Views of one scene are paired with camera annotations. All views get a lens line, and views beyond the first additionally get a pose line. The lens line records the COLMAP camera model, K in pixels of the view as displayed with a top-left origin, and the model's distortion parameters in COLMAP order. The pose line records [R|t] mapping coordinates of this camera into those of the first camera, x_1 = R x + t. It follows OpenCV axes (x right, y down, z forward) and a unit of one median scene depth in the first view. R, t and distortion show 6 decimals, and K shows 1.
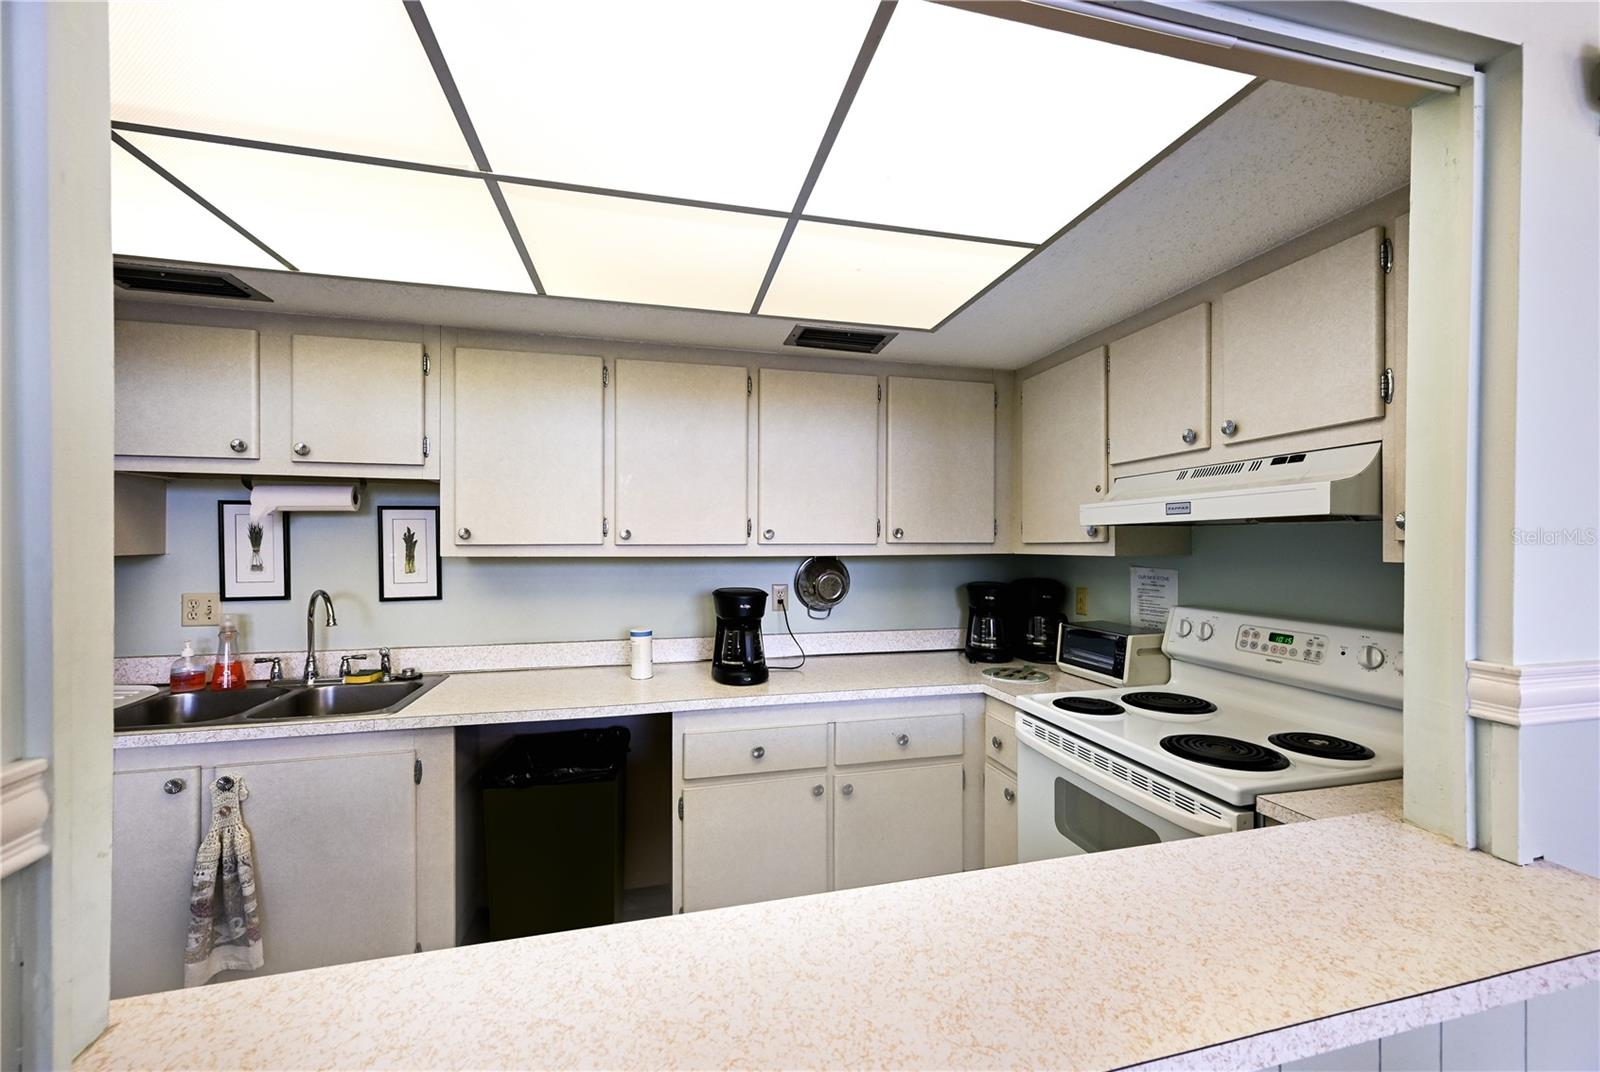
lens RADIAL K [[637.1, 0, 803.9], [0, 637.1, 540.5], [0, 0, 1]] dist [0.004529, 0.000695]
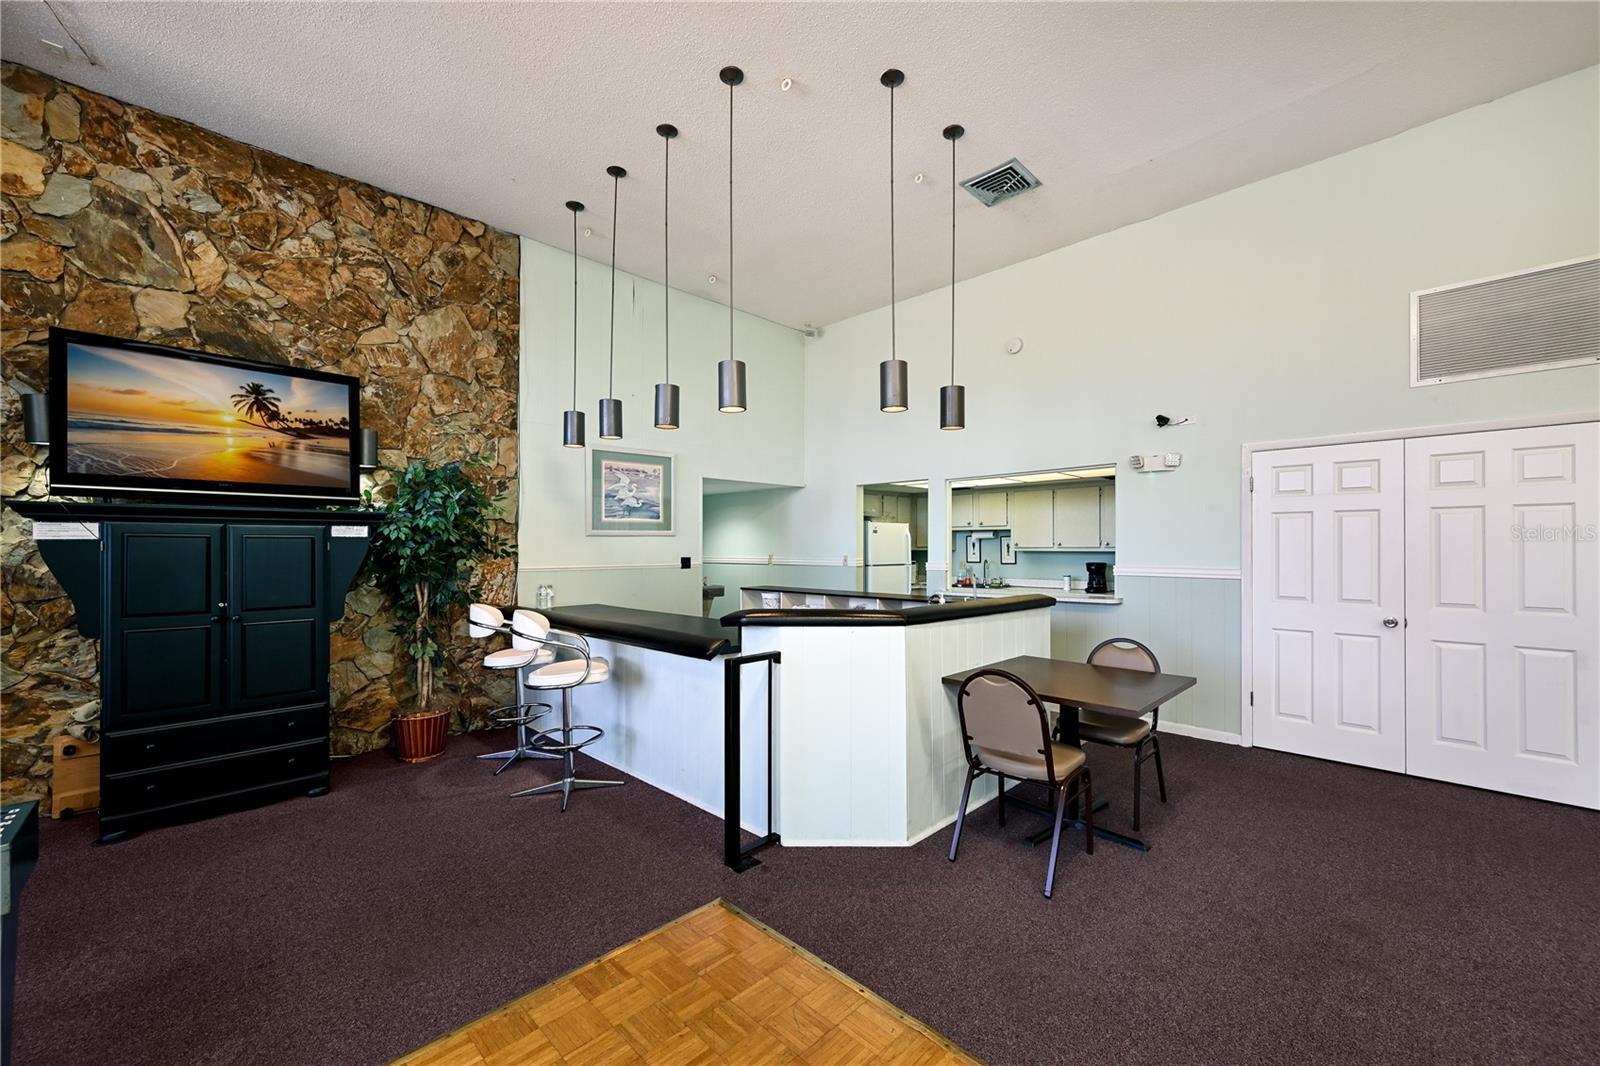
lens RADIAL K [[637.1, 0, 811.9], [0, 637.1, 545.9], [0, 0, 1]] dist [0.004529, 0.000695]
pose [[0.547848, -0.000615, -0.836578, 1.772131], [-0.007239, 0.999959, -0.005476, 0.025752], [0.836547, 0.009056, 0.547821, -1.865476]]
